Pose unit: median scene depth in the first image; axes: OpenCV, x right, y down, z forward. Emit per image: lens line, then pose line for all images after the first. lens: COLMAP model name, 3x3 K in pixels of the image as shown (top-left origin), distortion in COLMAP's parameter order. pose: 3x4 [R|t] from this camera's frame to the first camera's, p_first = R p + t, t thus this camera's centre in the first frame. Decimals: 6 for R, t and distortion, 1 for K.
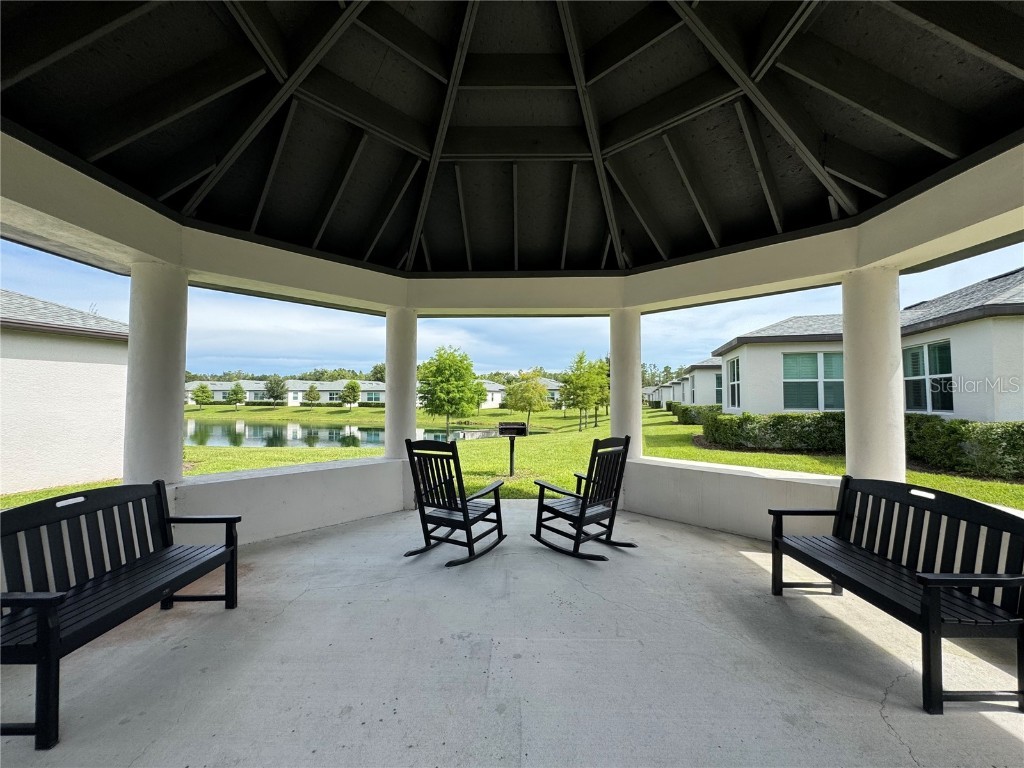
lens RADIAL K [[411.1, 0, 512.0], [0, 411.1, 384.0], [0, 0, 1]] dist [-0.000679, 0.000137]
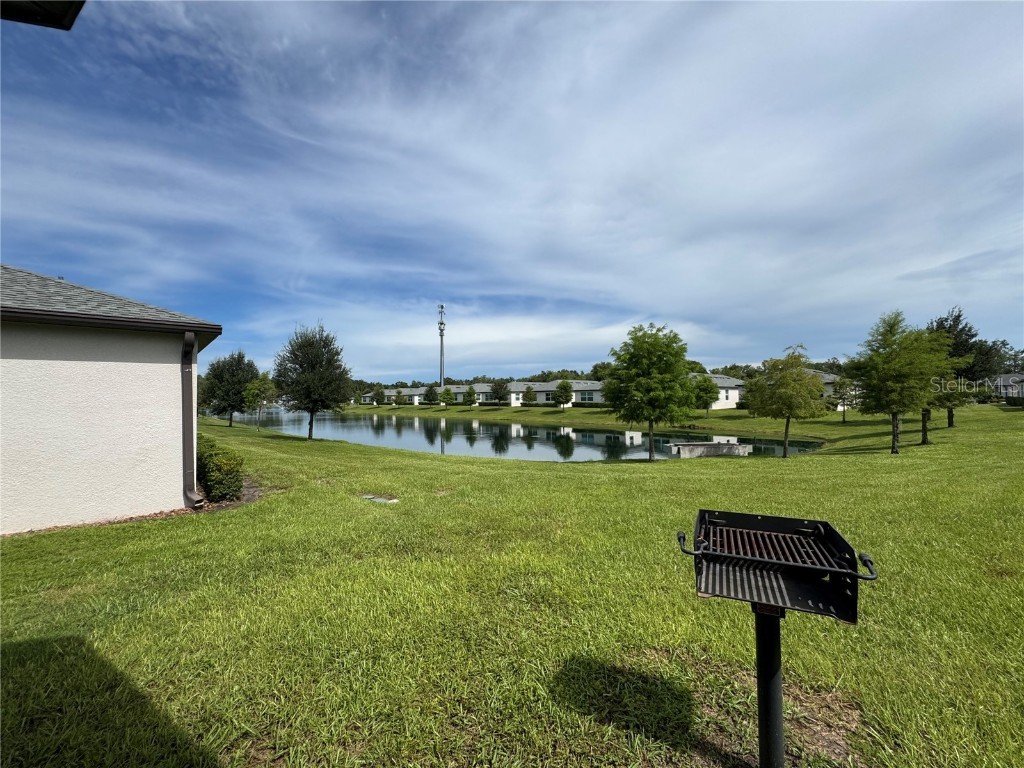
lens RADIAL K [[411.5, 0, 505.1], [0, 411.5, 381.9], [0, 0, 1]] dist [-0.015335, 0.000092]
pose [[0.853613, -0.032964, -0.519863, -0.000332], [0.031471, 0.999436, -0.011699, 0.002478], [0.519956, -0.006374, 0.854169, 0.100141]]
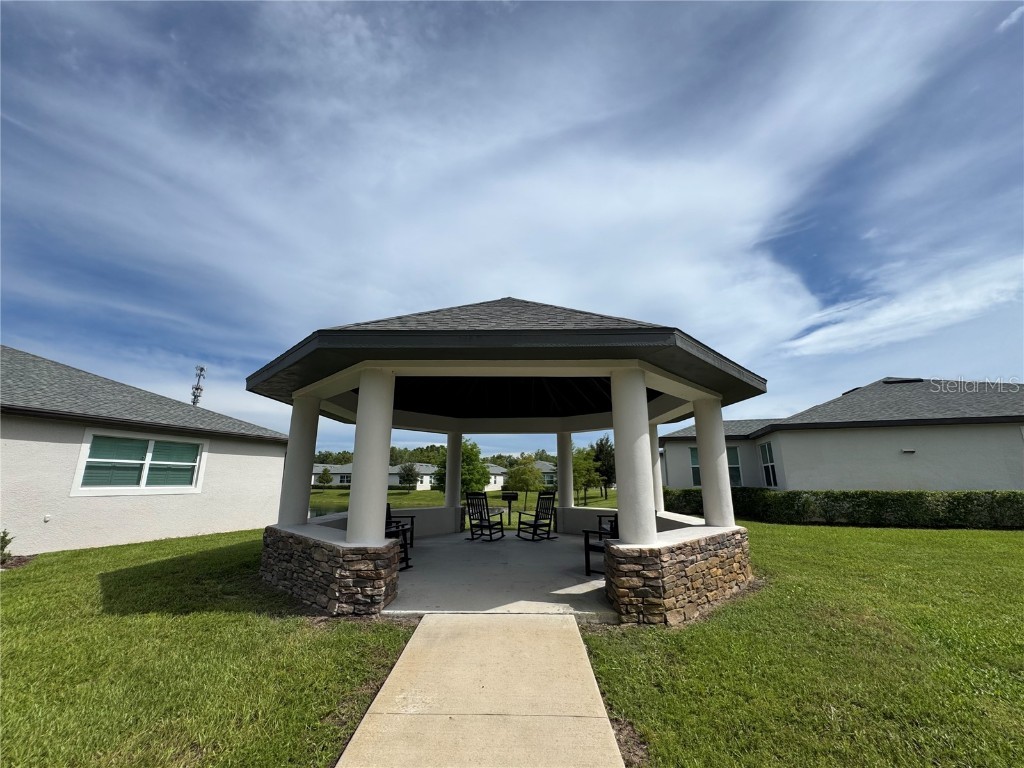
lens RADIAL K [[411.1, 0, 512.0], [0, 411.1, 384.0], [0, 0, 1]] dist [-0.000679, 0.000137]
pose [[0.999981, -0.001123, -0.006048, 0.002656], [-0.000094, 0.980295, -0.197537, -0.001137], [0.006151, 0.197534, 0.980277, -0.096408]]
